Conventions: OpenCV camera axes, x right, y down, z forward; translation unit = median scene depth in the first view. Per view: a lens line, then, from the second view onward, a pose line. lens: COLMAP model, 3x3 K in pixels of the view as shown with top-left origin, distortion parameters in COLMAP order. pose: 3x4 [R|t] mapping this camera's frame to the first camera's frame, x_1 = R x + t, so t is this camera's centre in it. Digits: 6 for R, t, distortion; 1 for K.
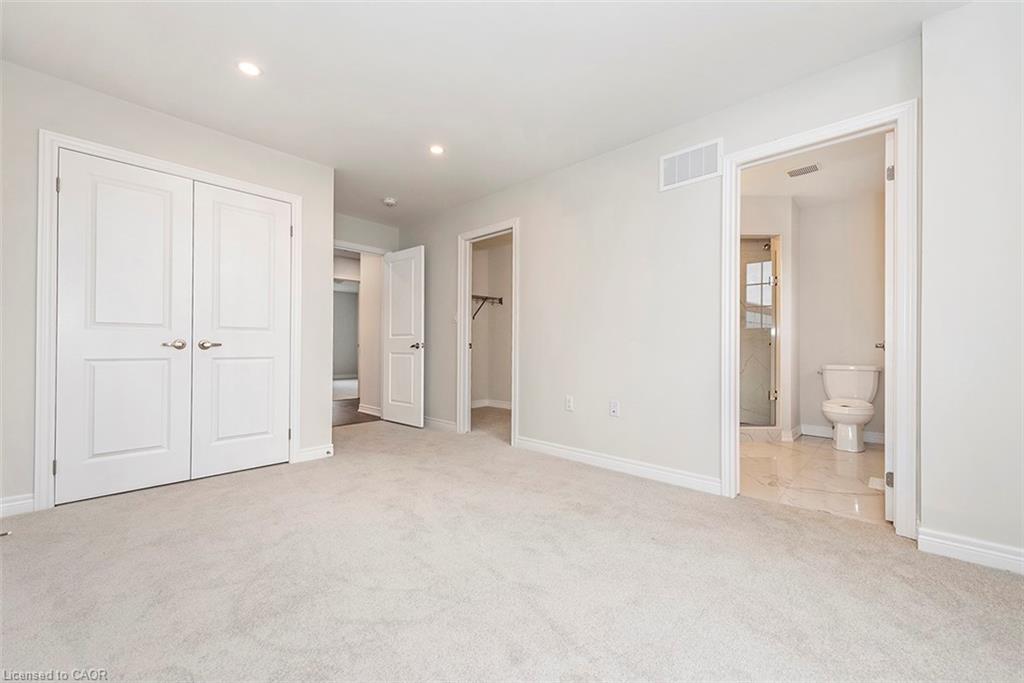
lens RADIAL K [[400.2, 0, 501.0], [0, 400.2, 340.7], [0, 0, 1]] dist [0.000579, -0.000067]
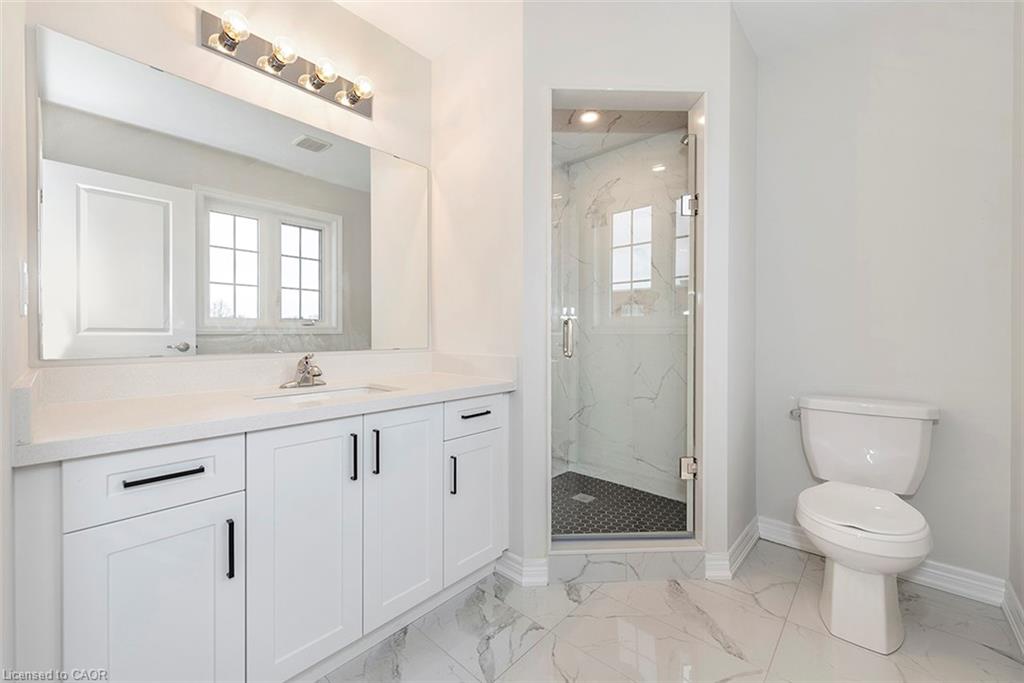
lens RADIAL K [[400.2, 0, 501.0], [0, 400.2, 340.7], [0, 0, 1]] dist [0.000579, -0.000067]
pose [[0.999749, -0.001494, 0.022371, 0.467824], [0.000987, 0.999743, 0.022627, -0.013774], [-0.022399, -0.022599, 0.999494, 0.574089]]
